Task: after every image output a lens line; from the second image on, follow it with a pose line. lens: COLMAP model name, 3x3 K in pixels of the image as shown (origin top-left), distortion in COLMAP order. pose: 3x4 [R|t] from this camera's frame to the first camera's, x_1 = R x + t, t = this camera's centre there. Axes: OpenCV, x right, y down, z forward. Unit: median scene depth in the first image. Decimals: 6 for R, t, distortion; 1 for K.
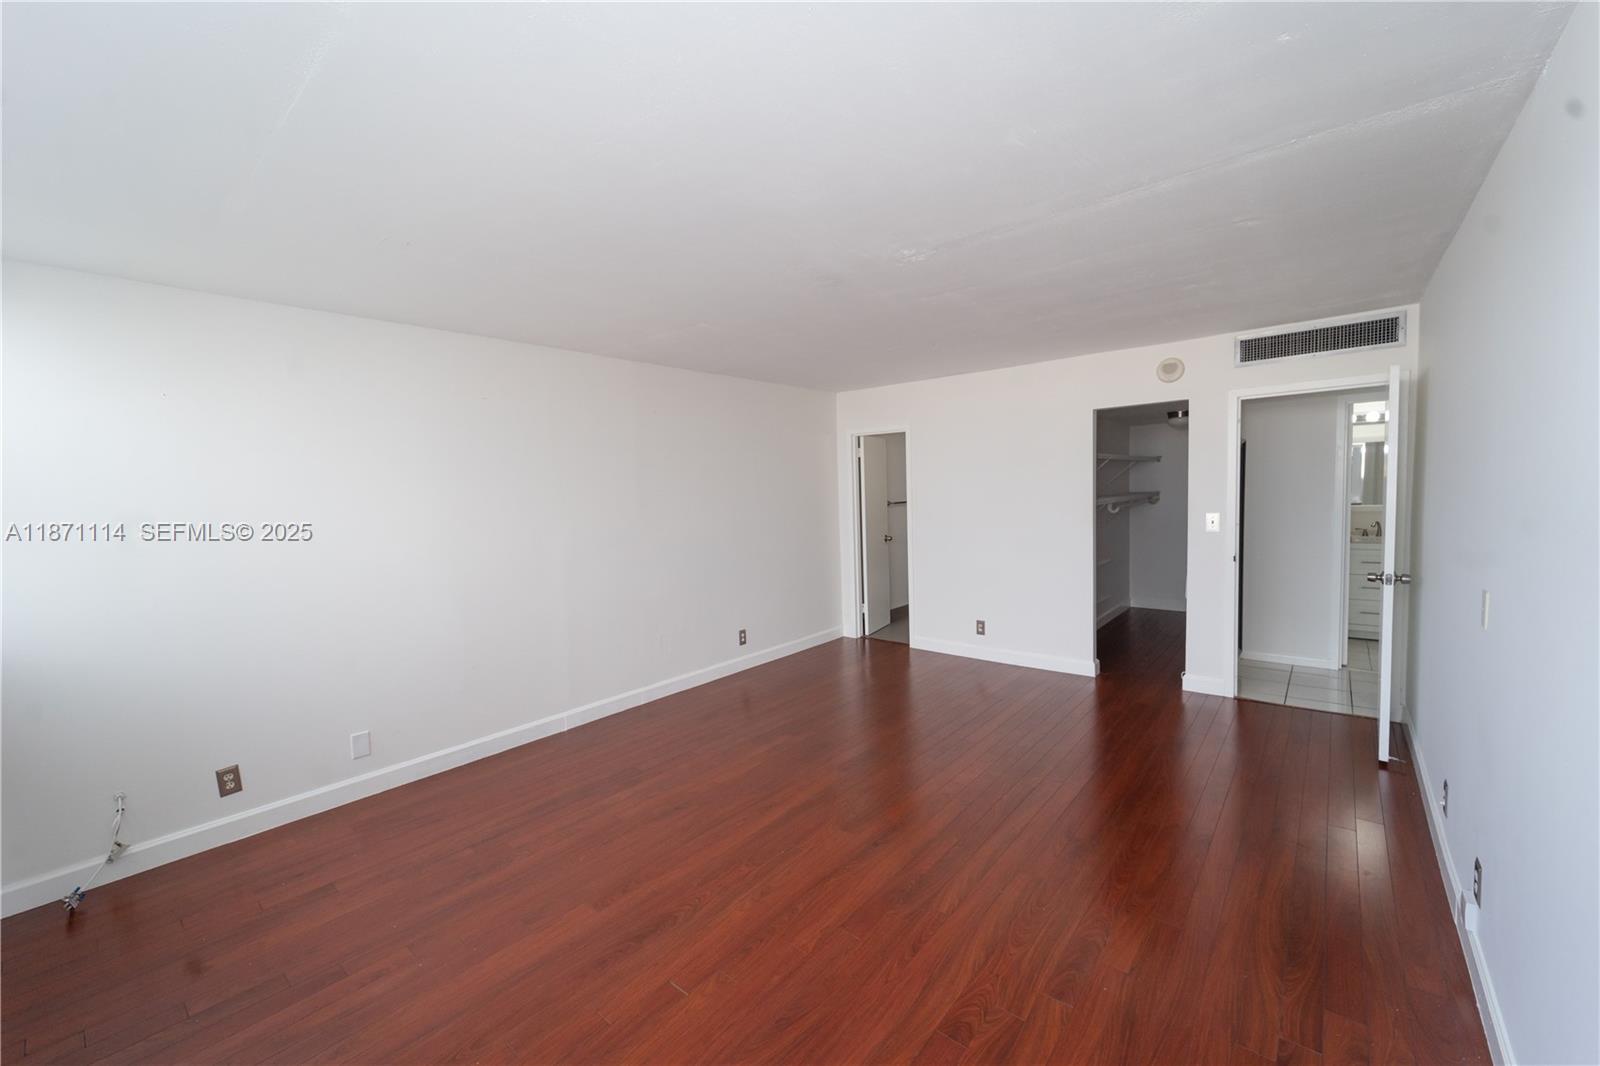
lens RADIAL K [[639.5, 0, 800.6], [0, 639.5, 531.0], [0, 0, 1]] dist [0.014069, 0.000015]
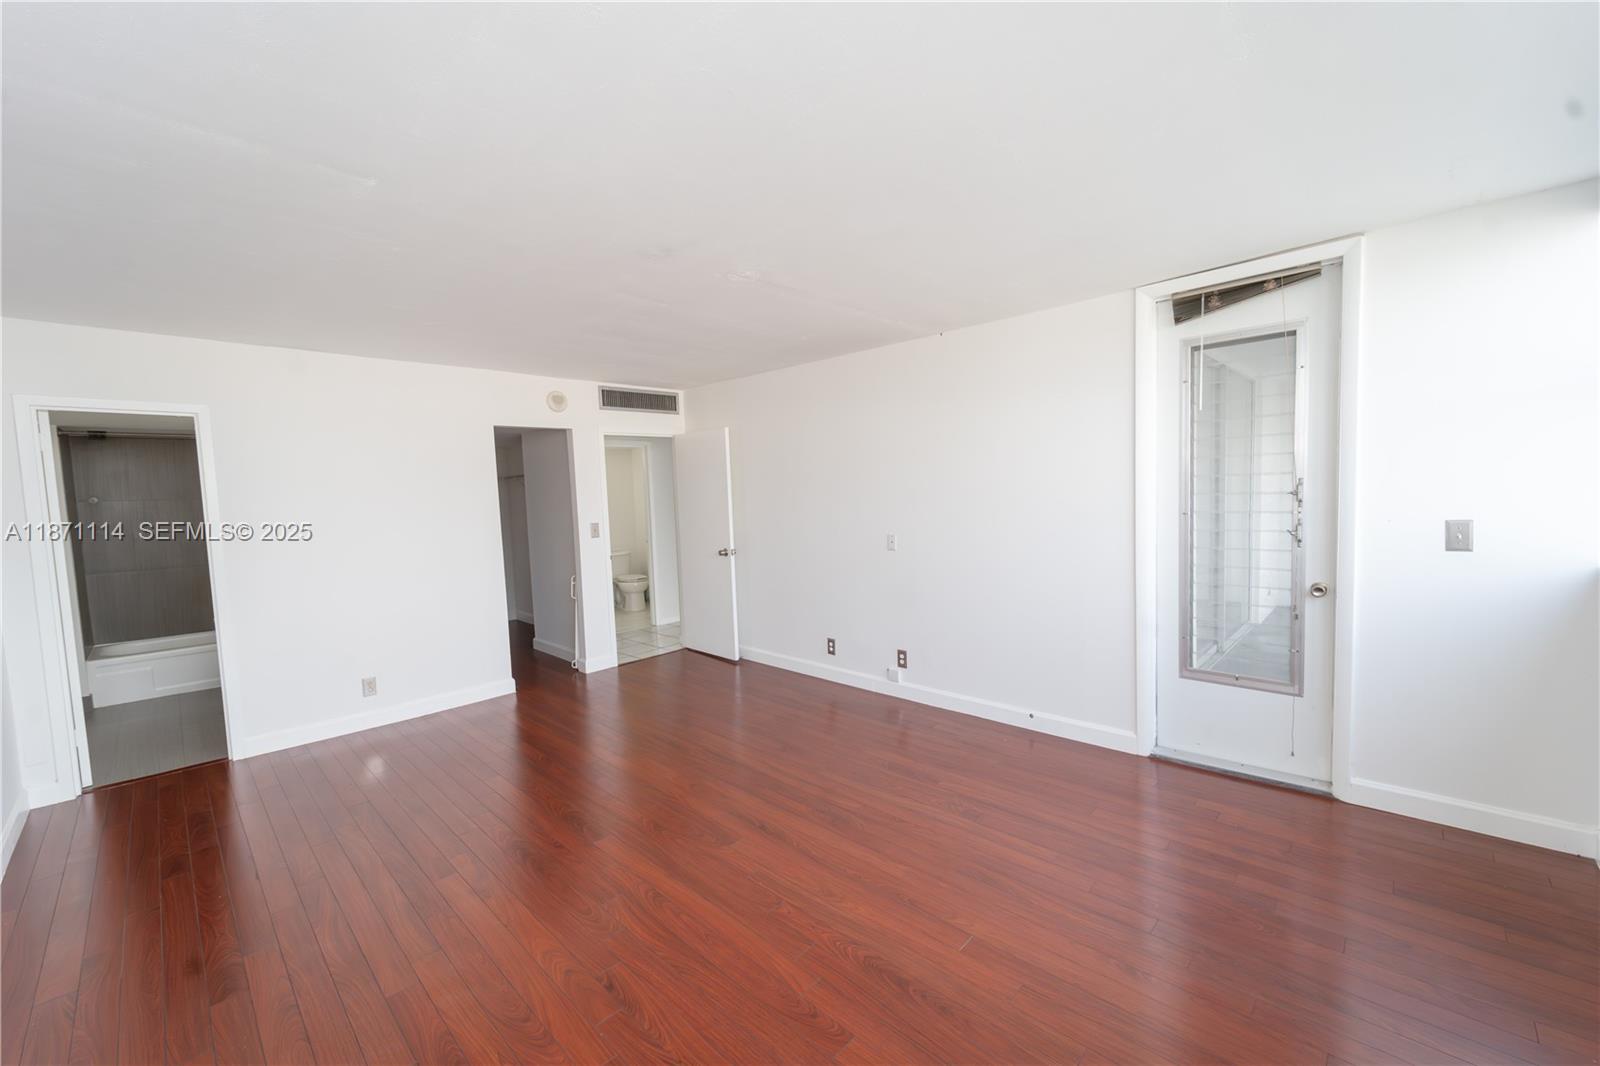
lens RADIAL K [[639.5, 0, 804.8], [0, 639.5, 527.2], [0, 0, 1]] dist [0.014069, 0.000015]
pose [[0.067796, -0.032148, 0.997181, -0.553699], [0.100871, 0.994580, 0.025206, -0.009082], [-0.992587, 0.098878, 0.070671, 0.501411]]
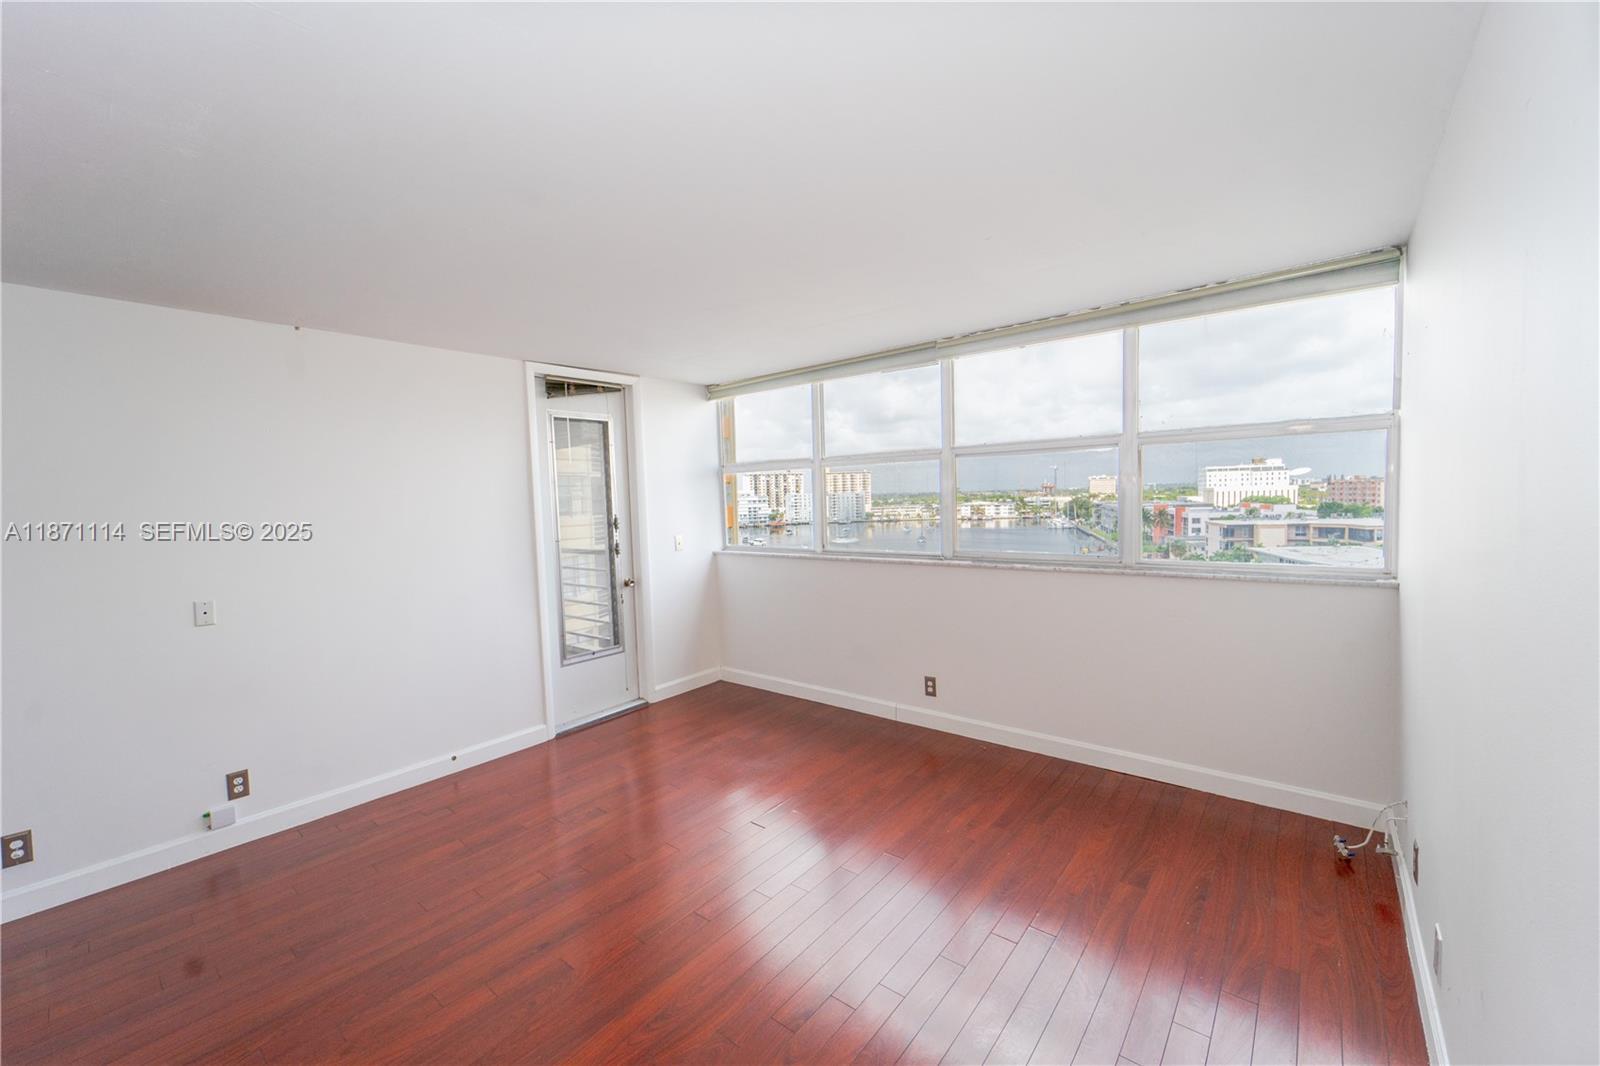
lens RADIAL K [[639.5, 0, 805.2], [0, 639.5, 530.4], [0, 0, 1]] dist [0.014069, 0.000015]
pose [[-0.998261, 0.054001, -0.023659, -0.144145], [0.050865, 0.991769, 0.117507, -0.072685], [0.029810, 0.116099, -0.992790, 1.084229]]
